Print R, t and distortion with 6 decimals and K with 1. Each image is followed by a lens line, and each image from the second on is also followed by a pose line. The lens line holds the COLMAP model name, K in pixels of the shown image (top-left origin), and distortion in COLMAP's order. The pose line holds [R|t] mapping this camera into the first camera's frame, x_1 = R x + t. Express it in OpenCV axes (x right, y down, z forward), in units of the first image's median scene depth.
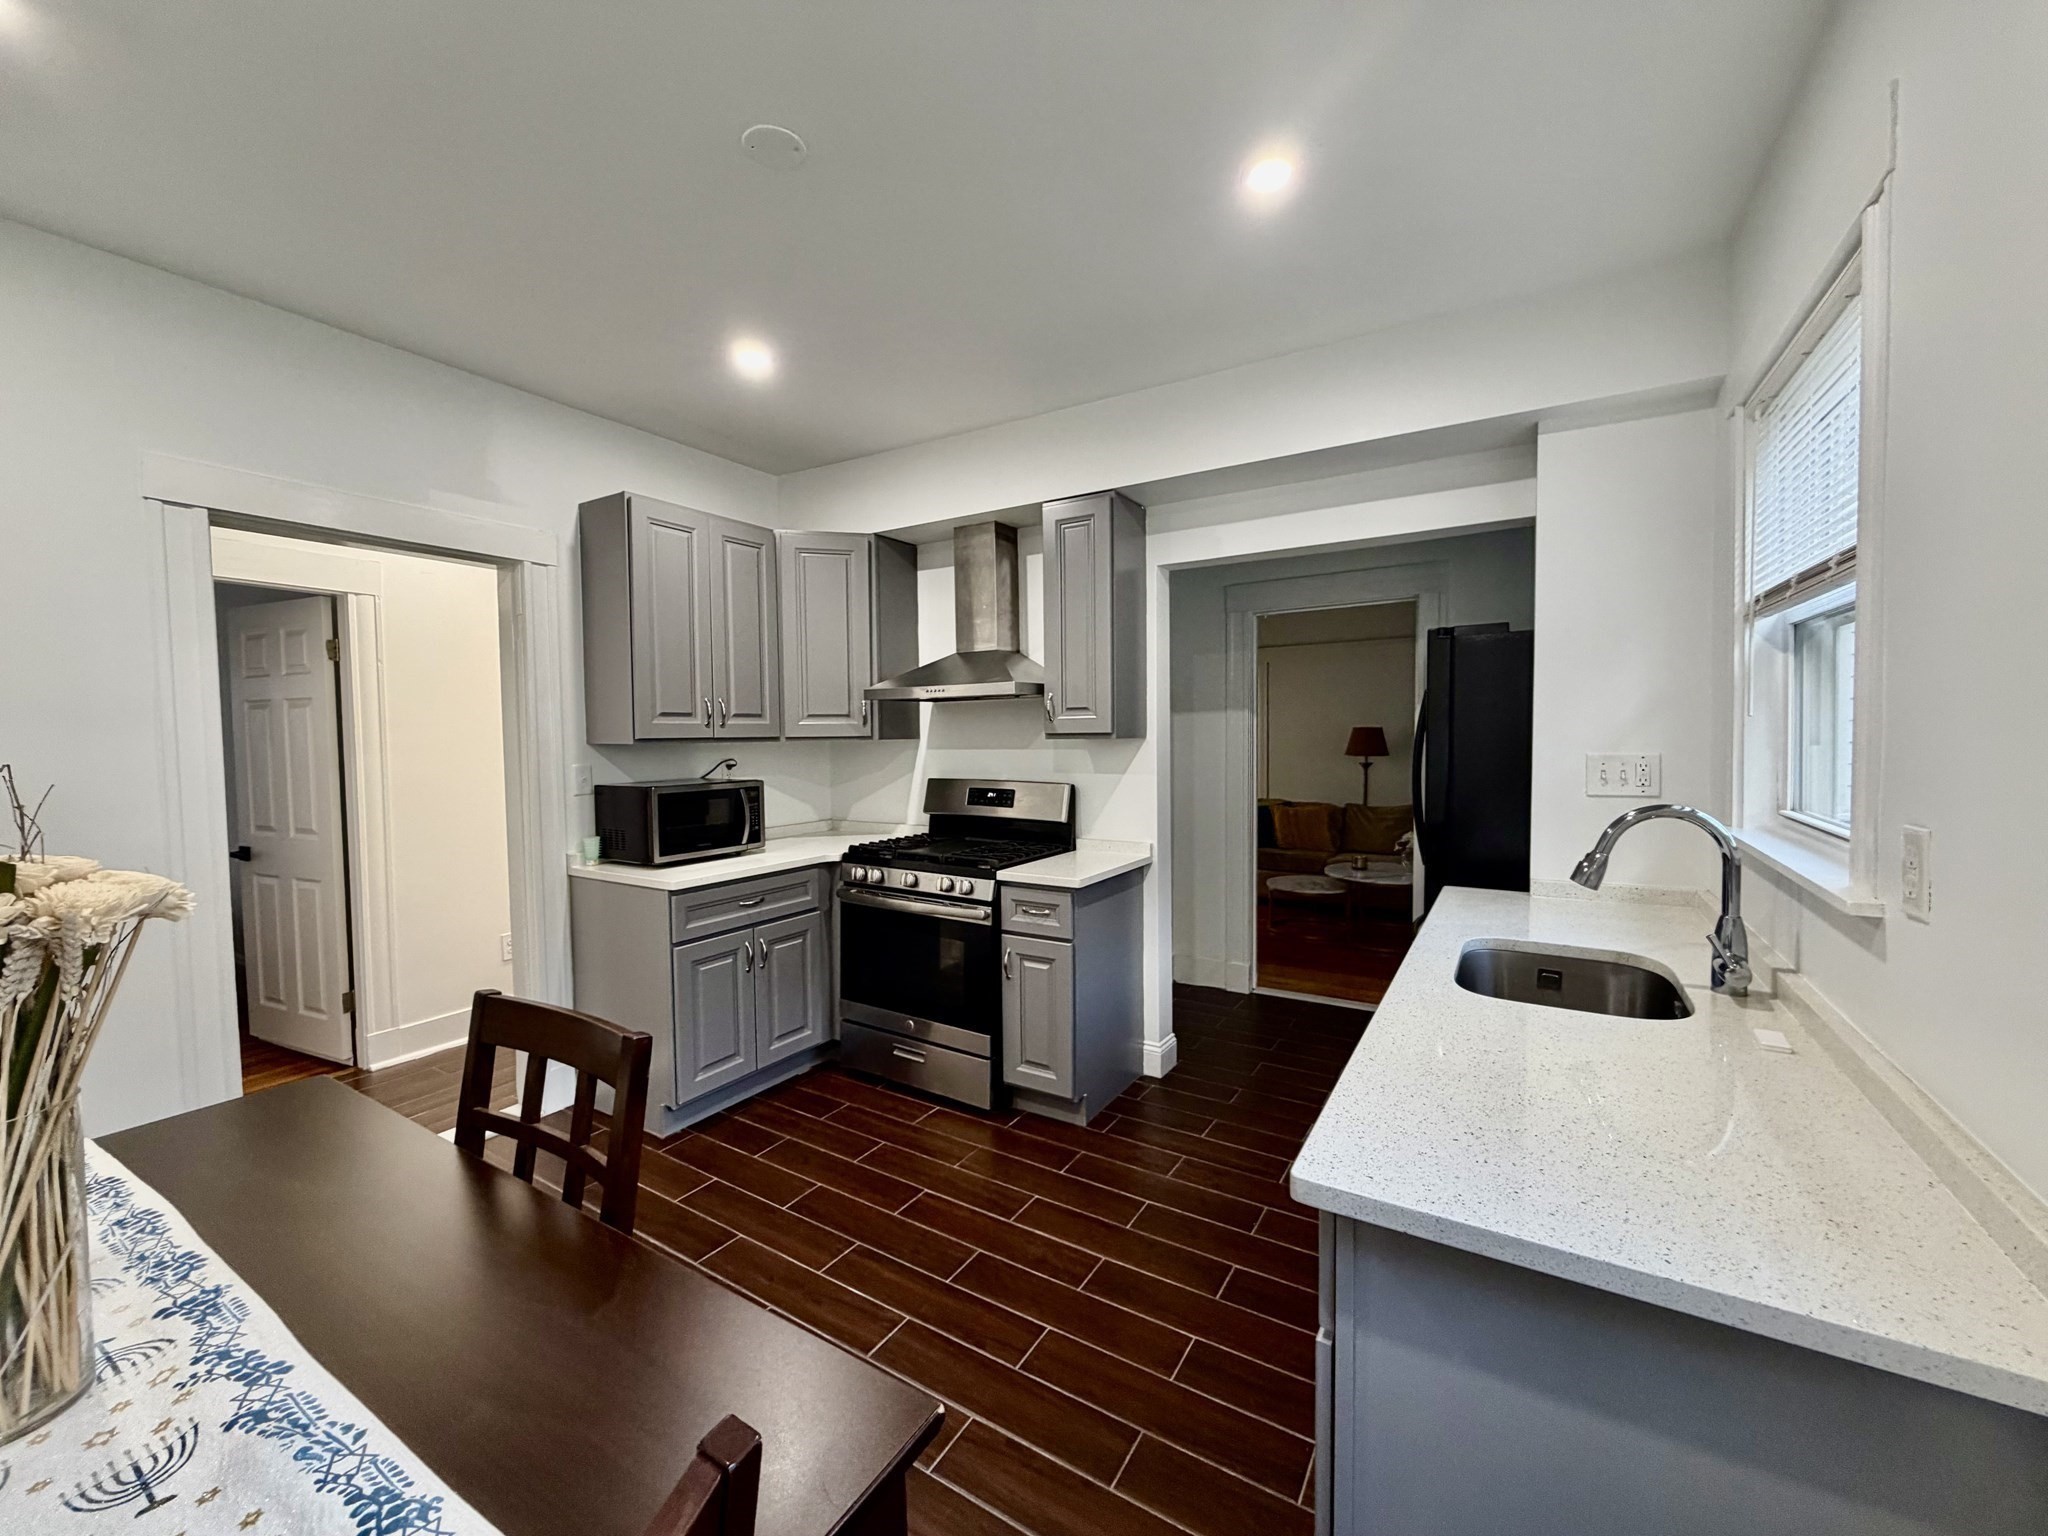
lens RADIAL K [[829.6, 0, 1024.0], [0, 829.6, 768.0], [0, 0, 1]] dist [0.000144, -0.000104]
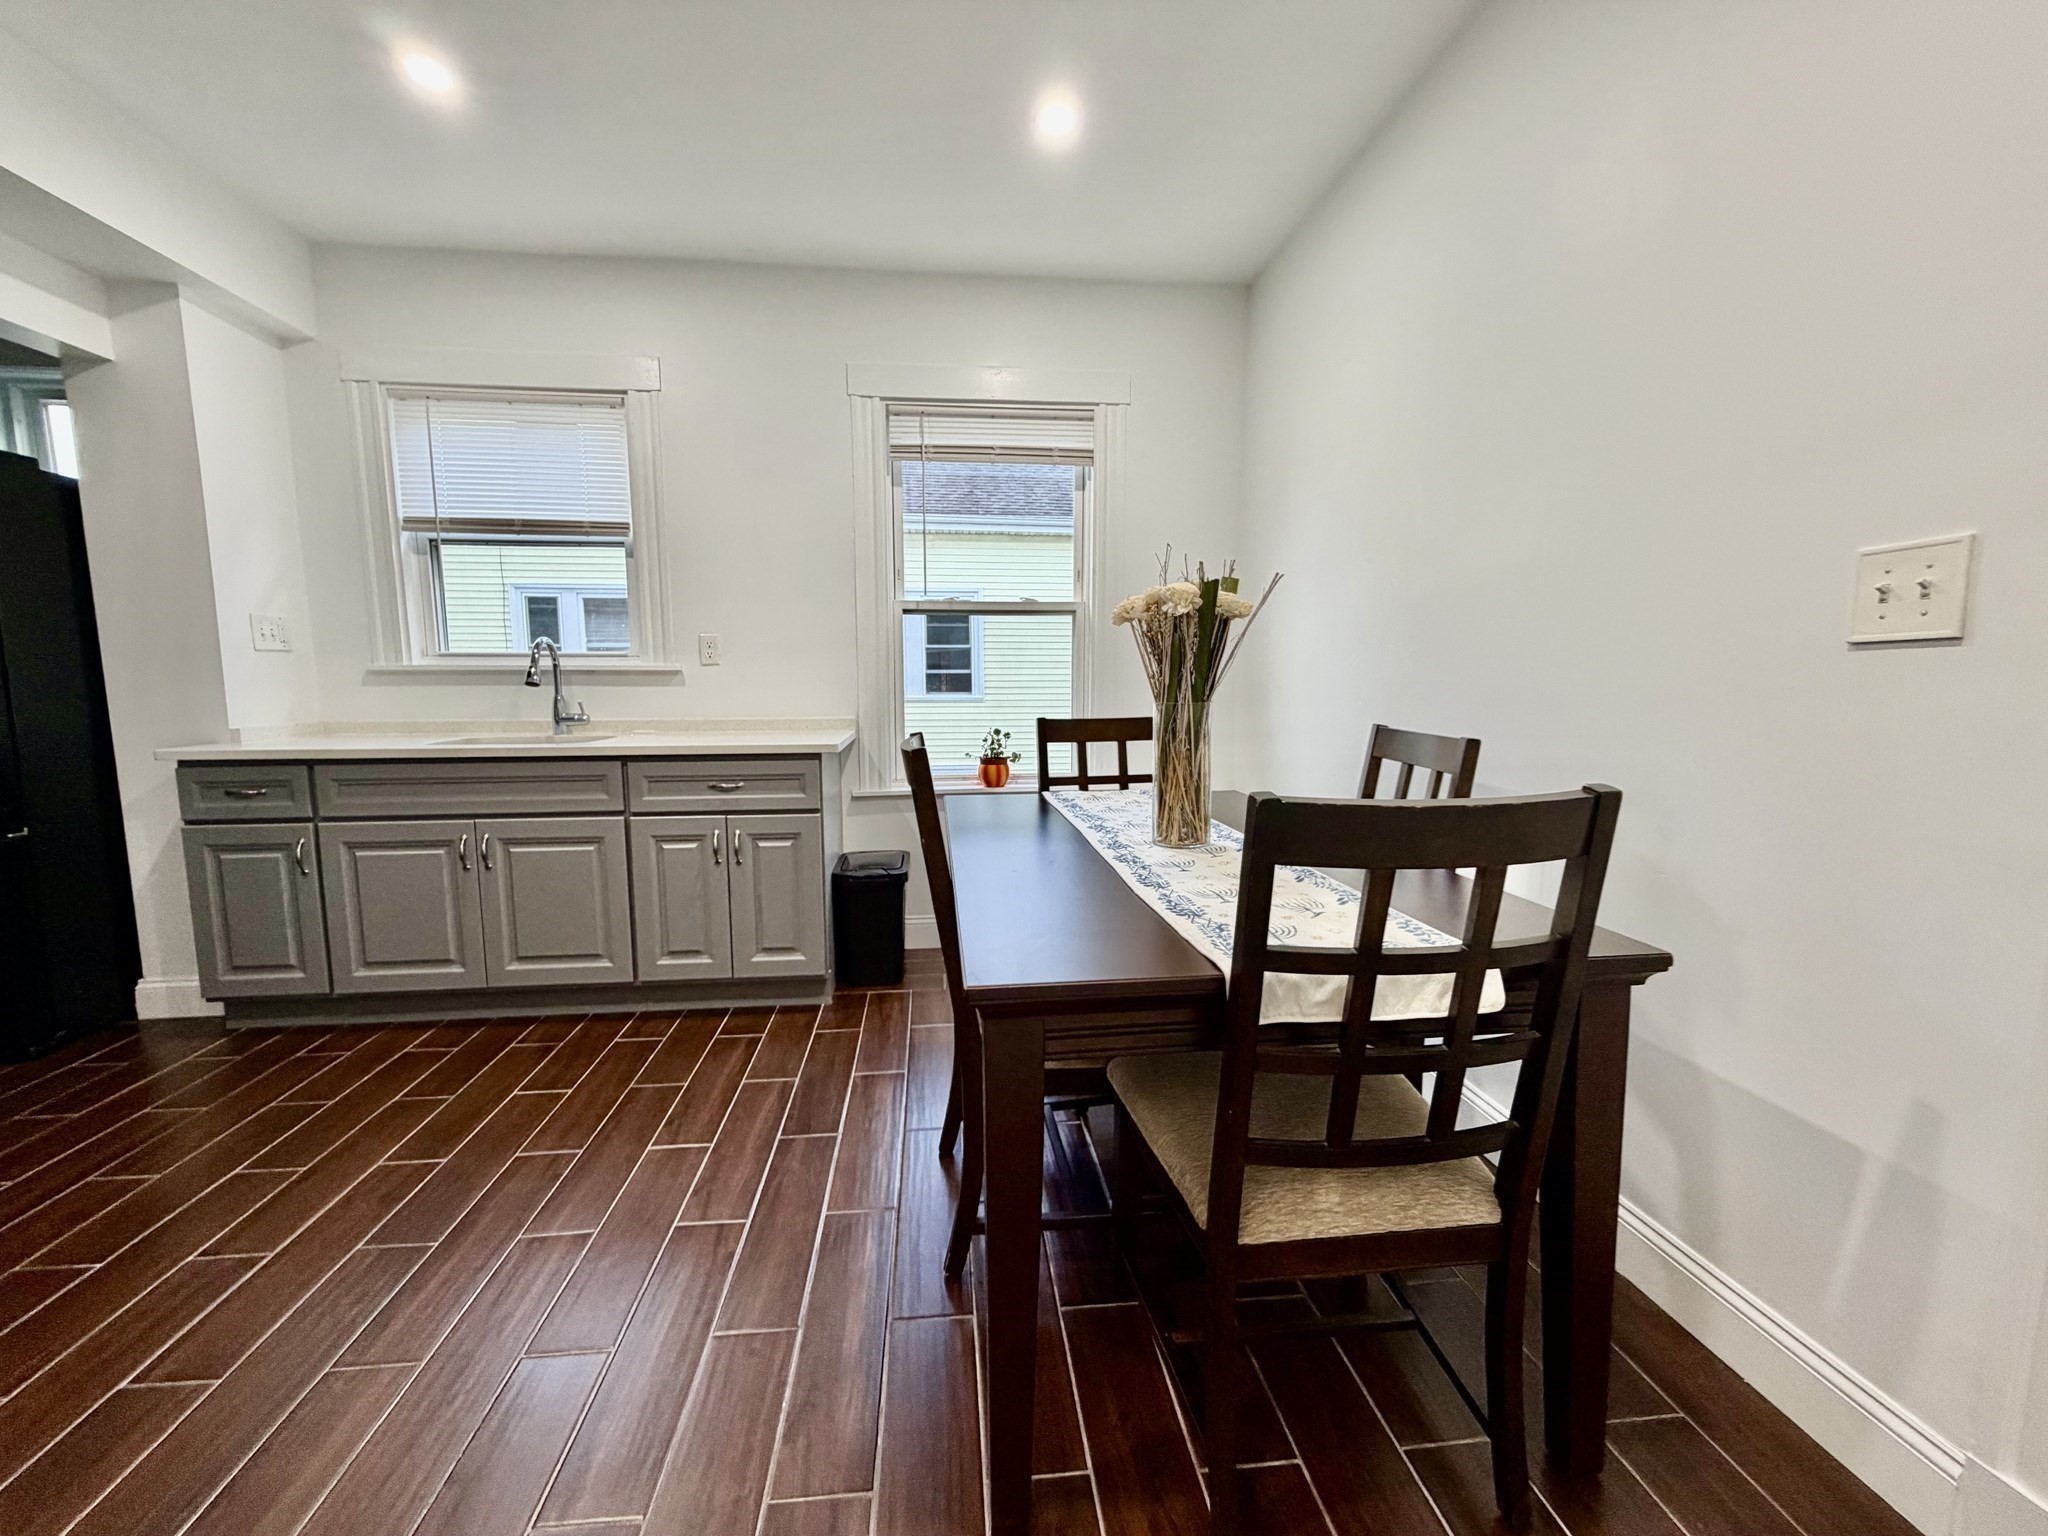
lens RADIAL K [[819.1, 0, 1017.6], [0, 819.1, 771.1], [0, 0, 1]] dist [-0.001415, 0.000249]
pose [[-0.615632, -0.081224, 0.783837, -0.672488], [0.041472, 0.989956, 0.135155, 0.068414], [-0.786942, 0.115713, -0.606080, 0.667931]]
